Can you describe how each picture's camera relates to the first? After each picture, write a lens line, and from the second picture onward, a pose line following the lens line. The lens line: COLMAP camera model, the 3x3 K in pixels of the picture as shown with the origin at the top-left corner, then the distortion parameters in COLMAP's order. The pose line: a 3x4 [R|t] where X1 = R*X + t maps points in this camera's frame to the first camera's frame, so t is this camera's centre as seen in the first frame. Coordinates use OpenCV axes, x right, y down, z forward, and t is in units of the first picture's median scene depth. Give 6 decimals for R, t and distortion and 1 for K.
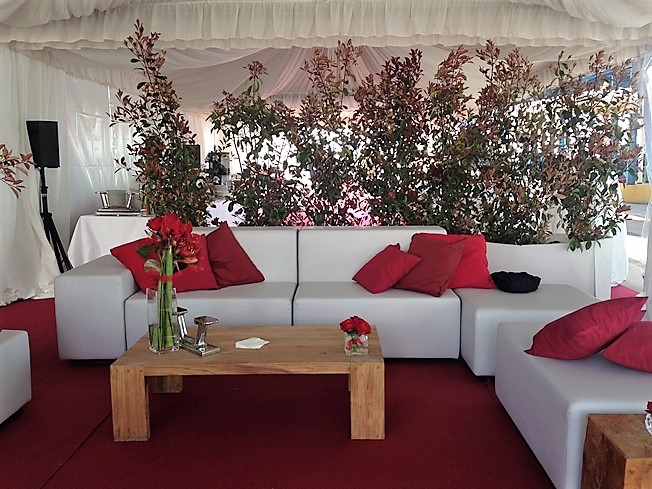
lens RADIAL K [[621.9, 0, 326.0], [0, 621.9, 244.5], [0, 0, 1]] dist [0.016559, 0.006250]
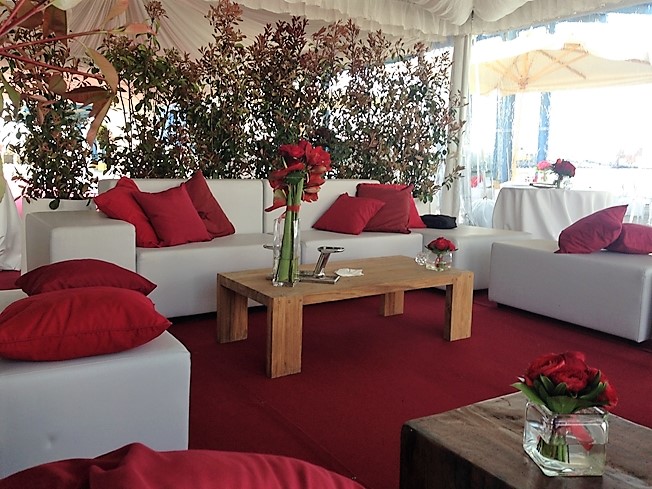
lens RADIAL K [[621.9, 0, 326.0], [0, 621.9, 244.5], [0, 0, 1]] dist [0.016559, 0.006250]
pose [[0.835902, -0.058627, 0.545739, -0.753066], [0.055005, 0.998221, 0.022985, 0.091504], [-0.546116, 0.010805, 0.837640, 0.155222]]
